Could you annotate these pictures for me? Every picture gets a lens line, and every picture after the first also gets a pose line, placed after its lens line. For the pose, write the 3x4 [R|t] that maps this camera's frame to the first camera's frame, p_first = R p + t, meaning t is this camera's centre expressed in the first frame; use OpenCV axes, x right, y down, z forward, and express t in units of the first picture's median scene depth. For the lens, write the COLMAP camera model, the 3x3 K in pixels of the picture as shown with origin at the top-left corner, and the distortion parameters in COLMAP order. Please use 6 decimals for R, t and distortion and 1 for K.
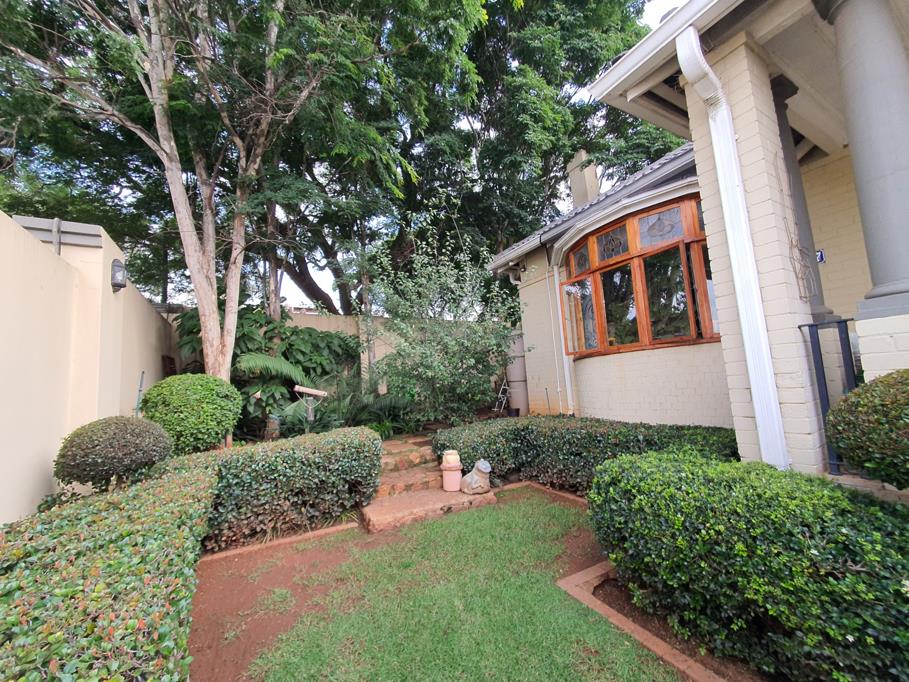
lens RADIAL K [[363.6, 0, 445.3], [0, 363.6, 348.9], [0, 0, 1]] dist [0.004018, -0.000285]
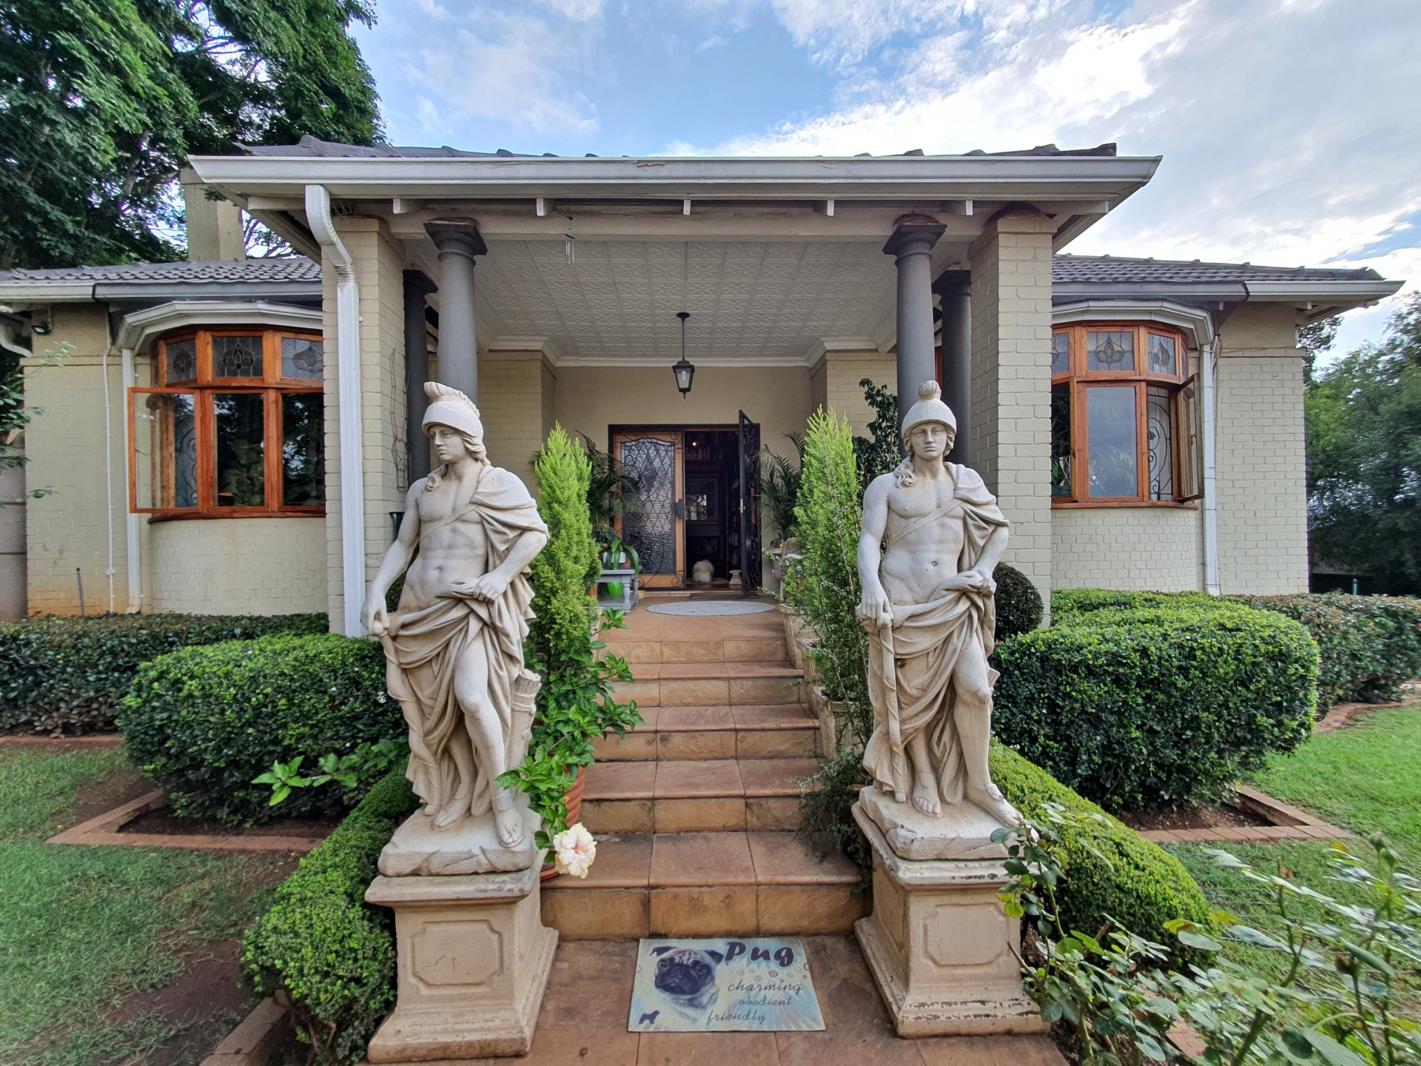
lens RADIAL K [[568.3, 0, 696.2], [0, 568.3, 545.3], [0, 0, 1]] dist [0.004018, -0.000285]
pose [[0.471658, 0.058311, 0.879852, -0.062424], [-0.104405, 0.994485, -0.009941, -0.021562], [-0.875579, -0.087172, 0.475145, -0.336673]]
